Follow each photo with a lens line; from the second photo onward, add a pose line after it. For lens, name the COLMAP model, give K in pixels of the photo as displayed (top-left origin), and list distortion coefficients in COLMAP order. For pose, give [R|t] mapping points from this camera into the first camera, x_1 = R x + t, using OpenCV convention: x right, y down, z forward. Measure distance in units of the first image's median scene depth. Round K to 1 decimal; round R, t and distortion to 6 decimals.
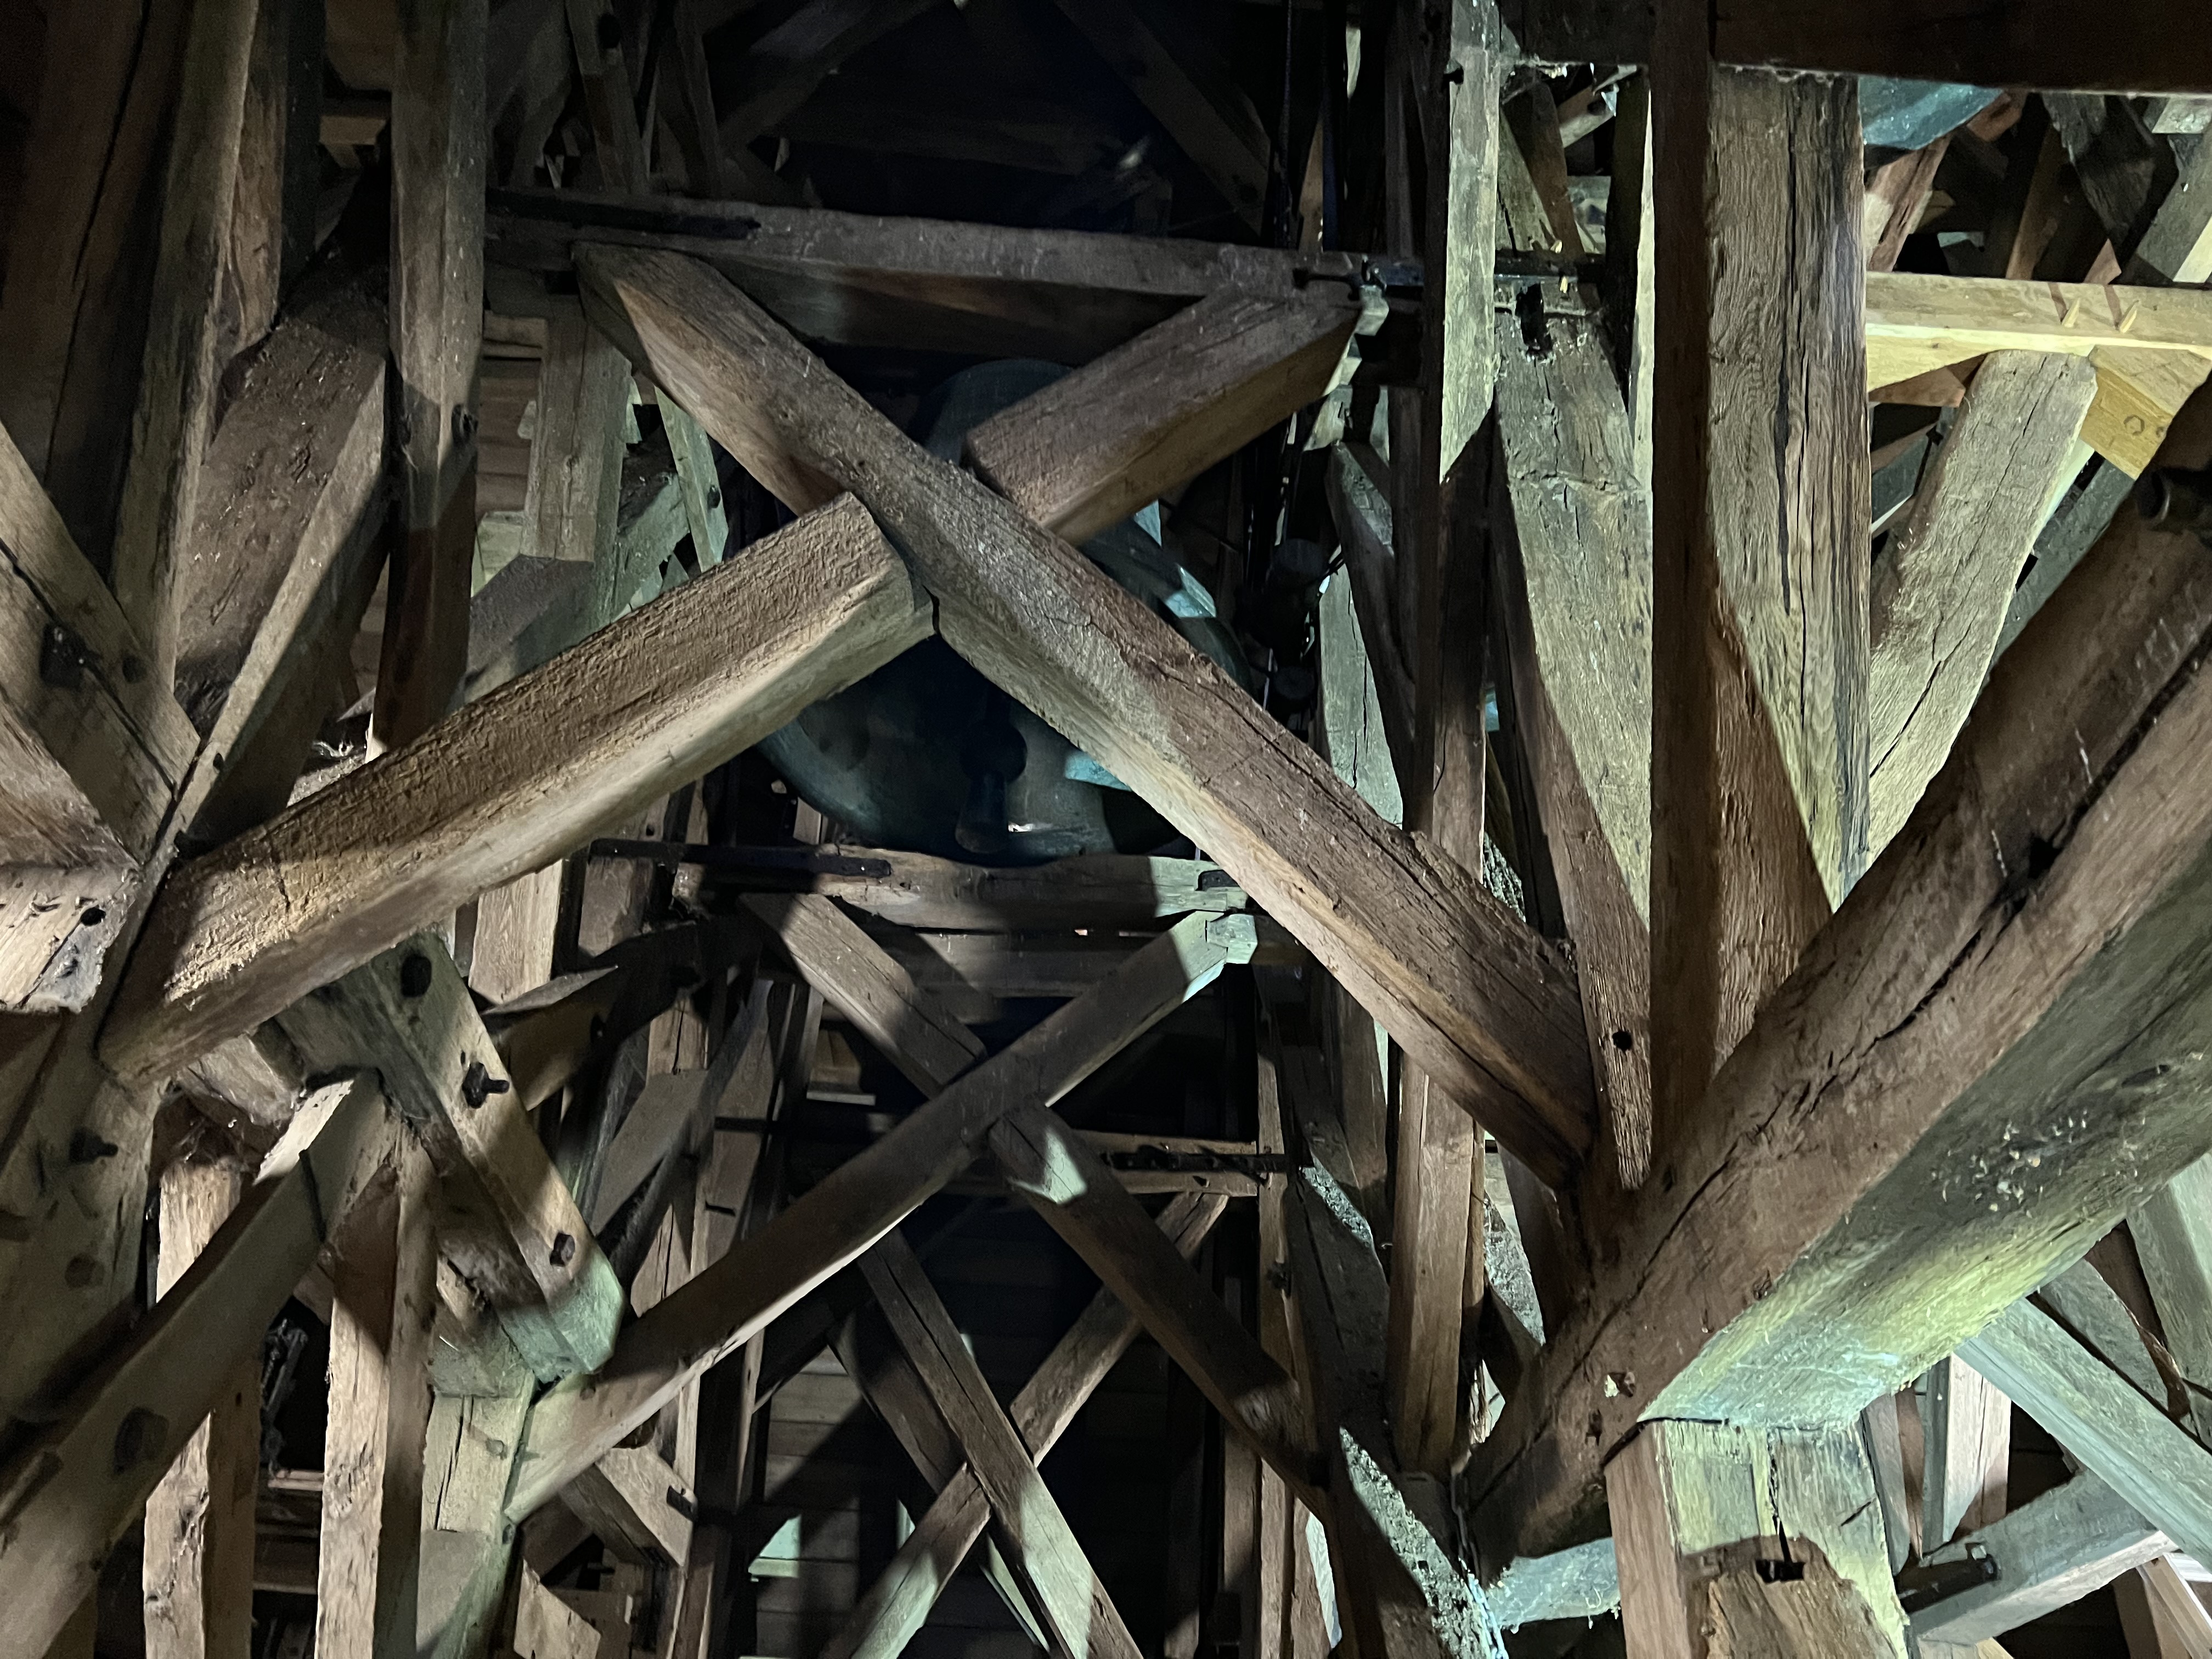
lens RADIAL K [[1646.7, 0, 1125.7], [0, 1646.7, 843.7], [0, 0, 1]] dist [0.052875, -0.063499]
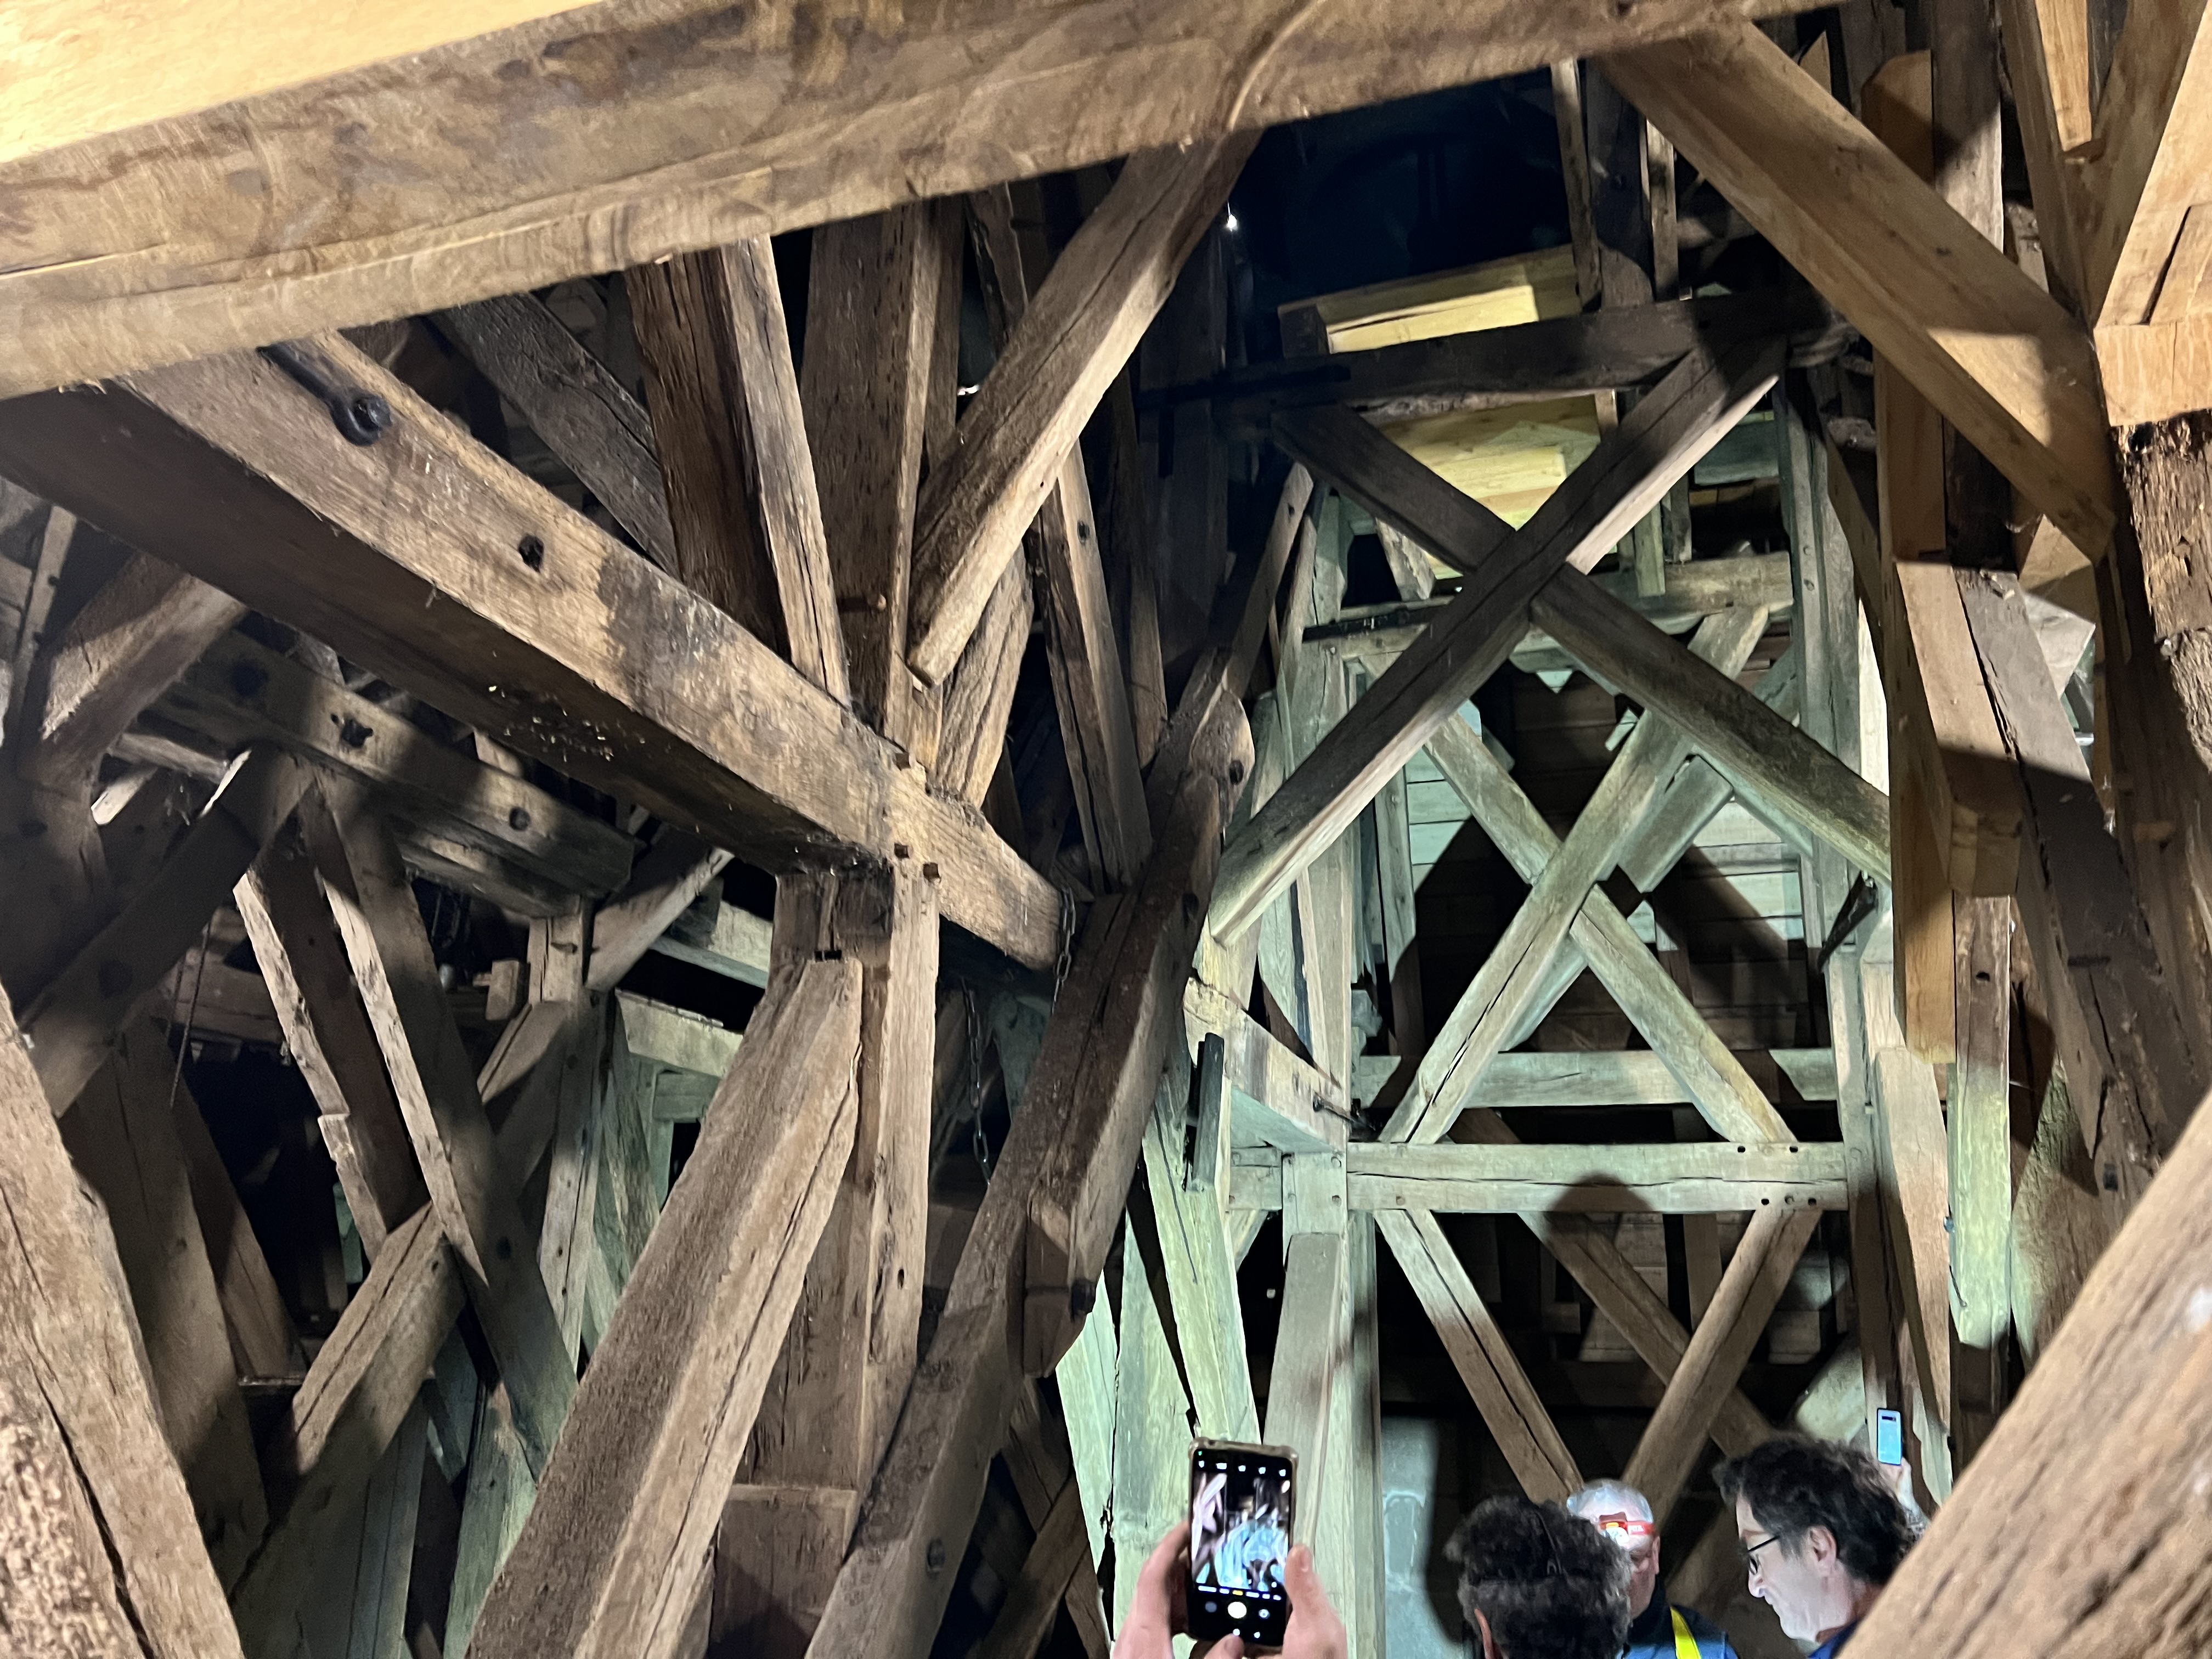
lens RADIAL K [[1646.7, 0, 1125.7], [0, 1646.7, 843.7], [0, 0, 1]] dist [0.052875, -0.063499]
pose [[0.932561, -0.125145, -0.338627, 0.778098], [0.225397, 0.934545, 0.275357, -0.018935], [0.282003, -0.333113, 0.899728, -0.193289]]
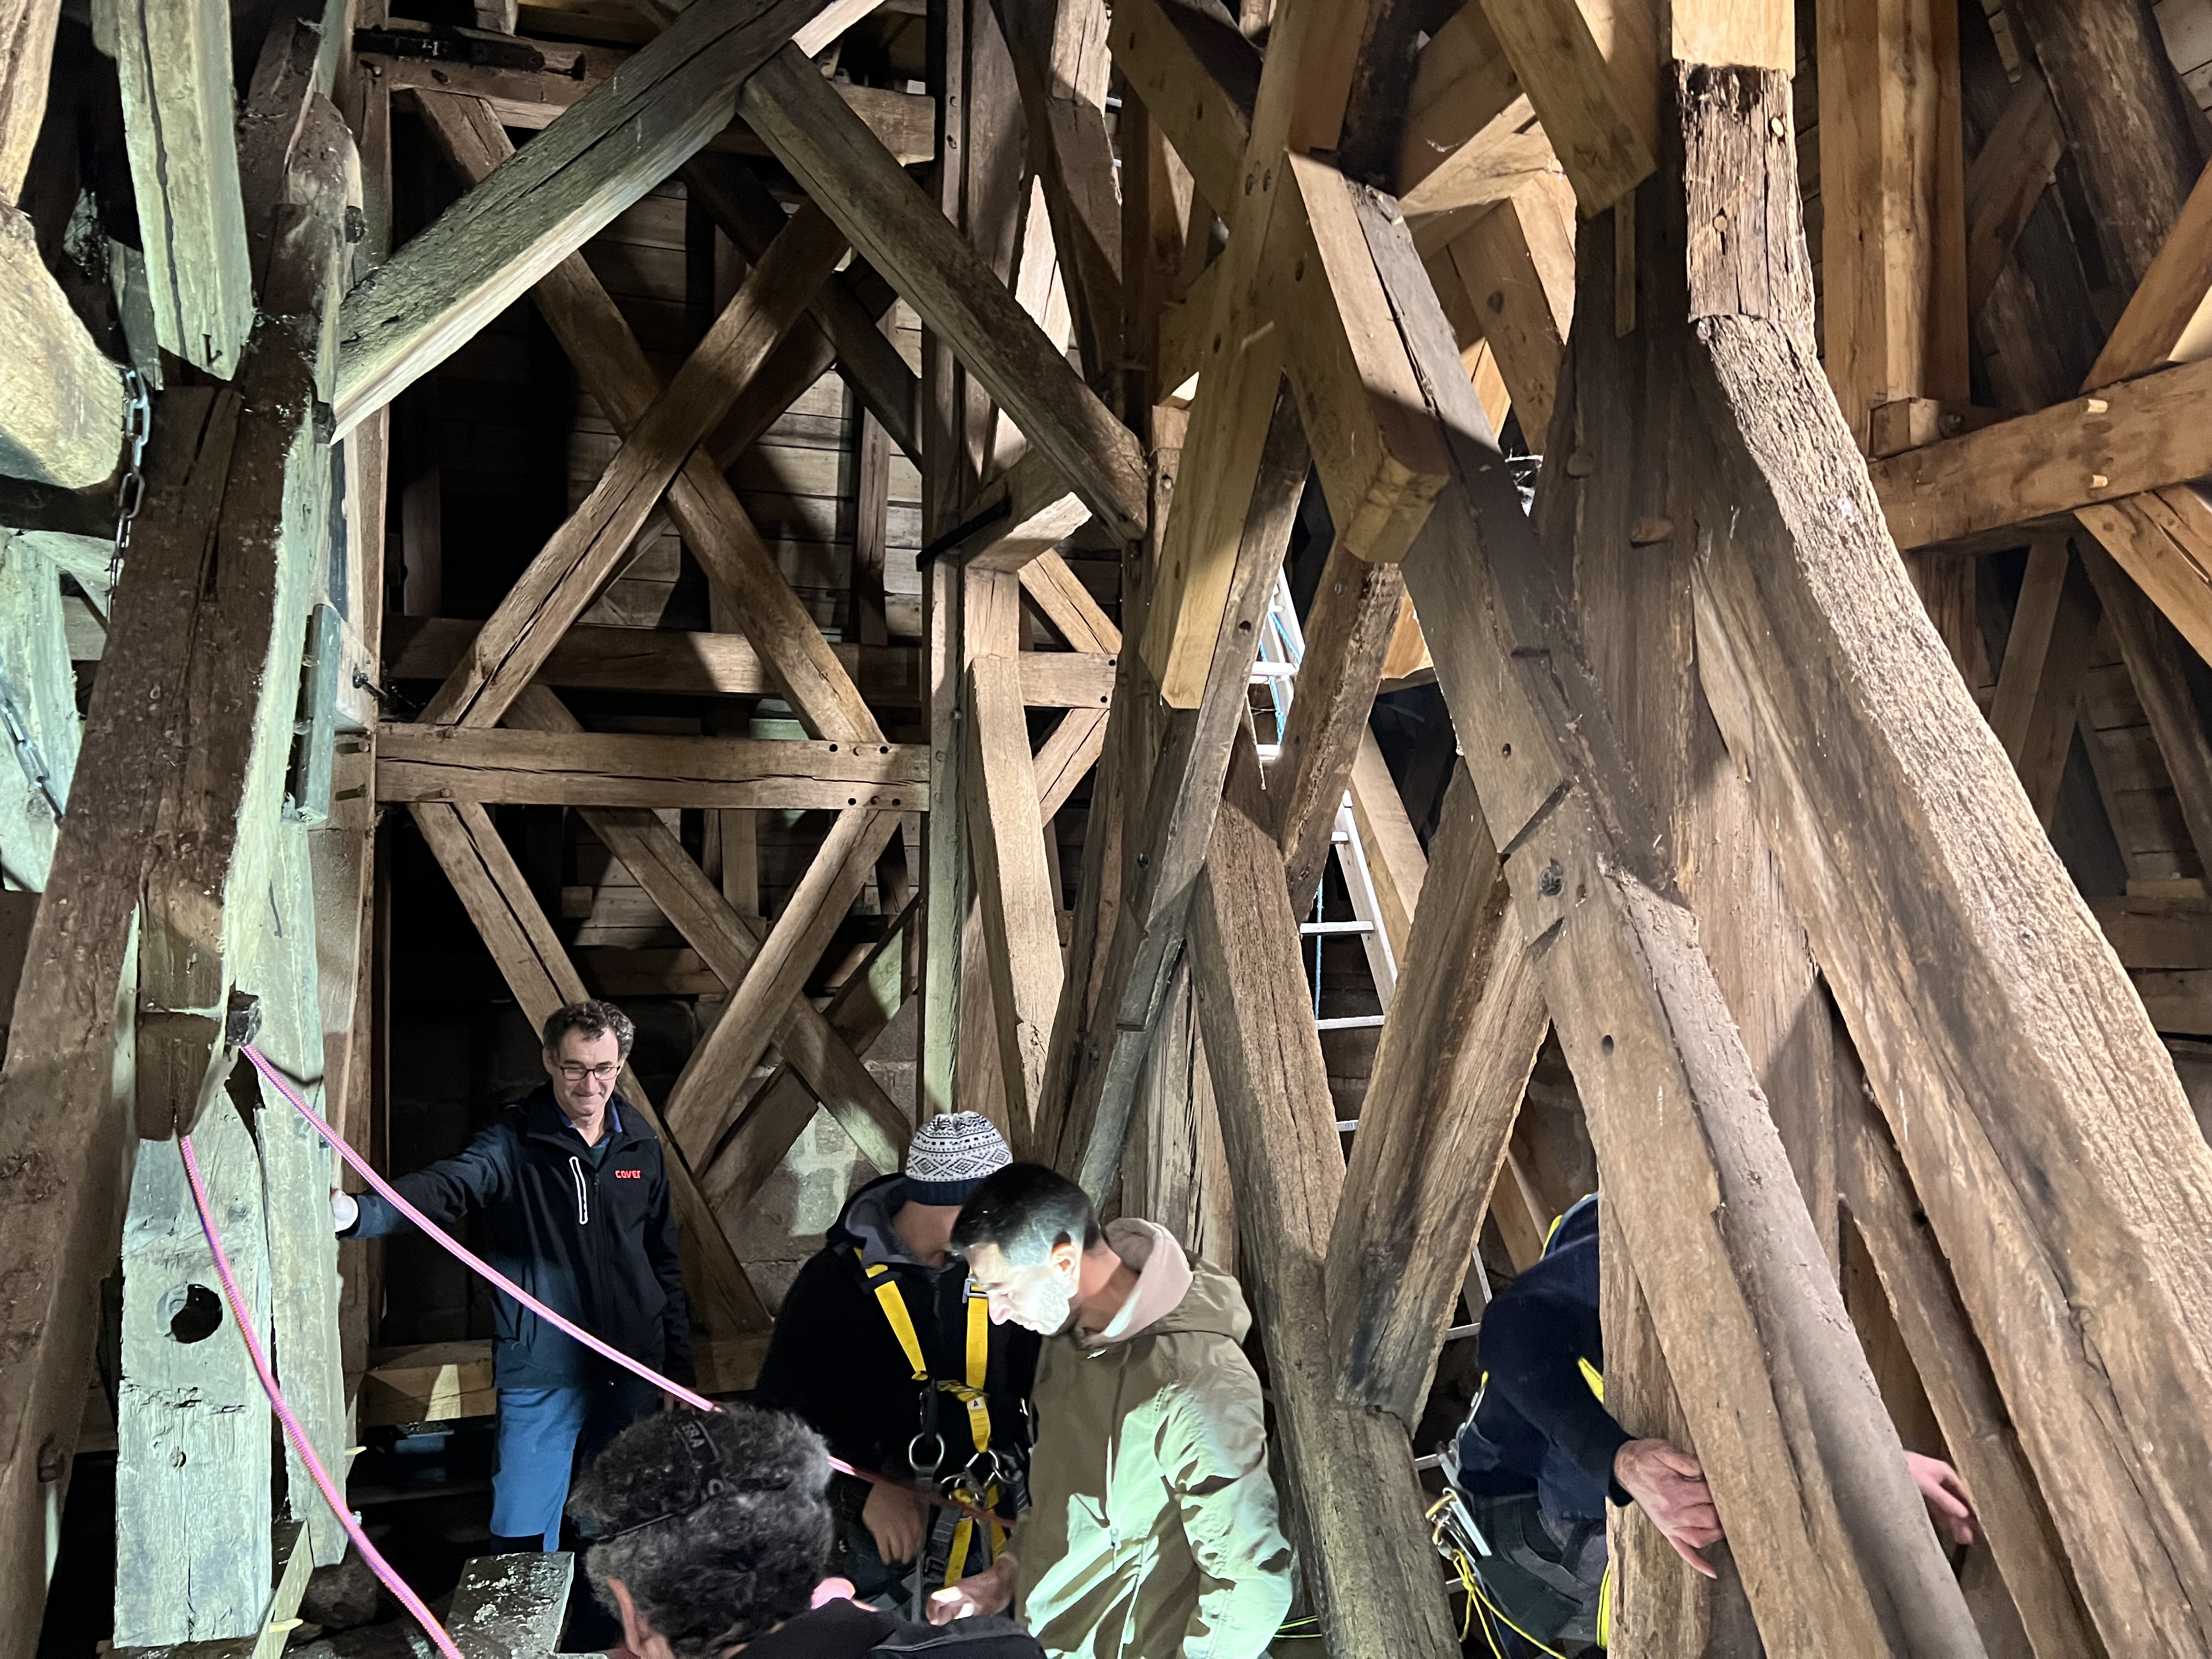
lens RADIAL K [[1646.7, 0, 1125.7], [0, 1646.7, 843.7], [0, 0, 1]] dist [0.052875, -0.063499]
pose [[0.960359, -0.033714, 0.276720, 0.525035], [-0.129525, 0.825038, 0.550032, 0.040615], [-0.246848, -0.564070, 0.787966, 0.050147]]
